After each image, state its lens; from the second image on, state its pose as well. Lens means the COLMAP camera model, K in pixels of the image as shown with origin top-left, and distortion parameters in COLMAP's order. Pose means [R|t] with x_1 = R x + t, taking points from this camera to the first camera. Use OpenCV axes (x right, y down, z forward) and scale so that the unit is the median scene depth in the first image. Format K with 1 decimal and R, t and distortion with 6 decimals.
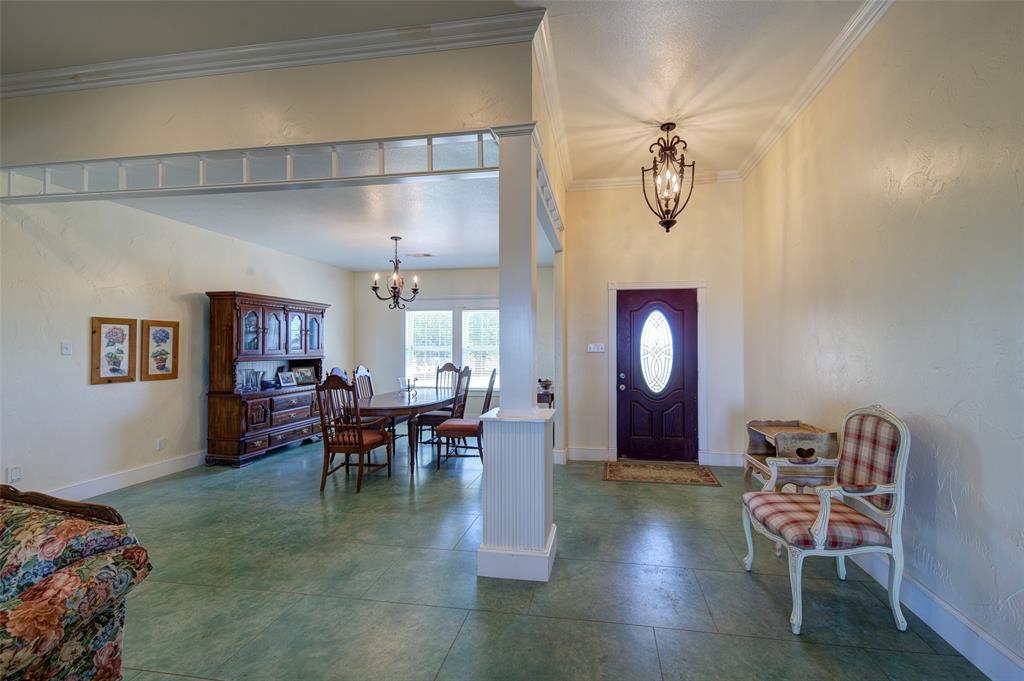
lens RADIAL K [[416.2, 0, 512.8], [0, 416.2, 340.3], [0, 0, 1]] dist [-0.003882, 0.000021]
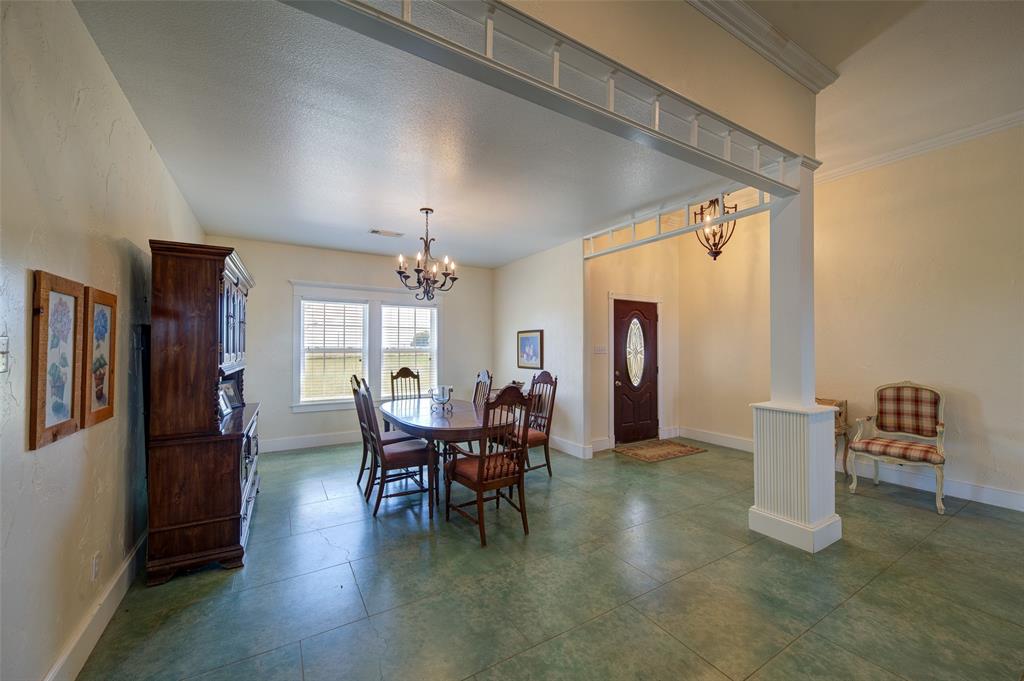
lens RADIAL K [[400.1, 0, 513.6], [0, 400.1, 342.2], [0, 0, 1]] dist [0.002614, -0.000279]
pose [[0.769048, 0.008808, 0.639131, -0.694047], [-0.009815, 0.999950, -0.001971, 0.003513], [-0.639116, -0.004757, 0.769095, 0.337263]]
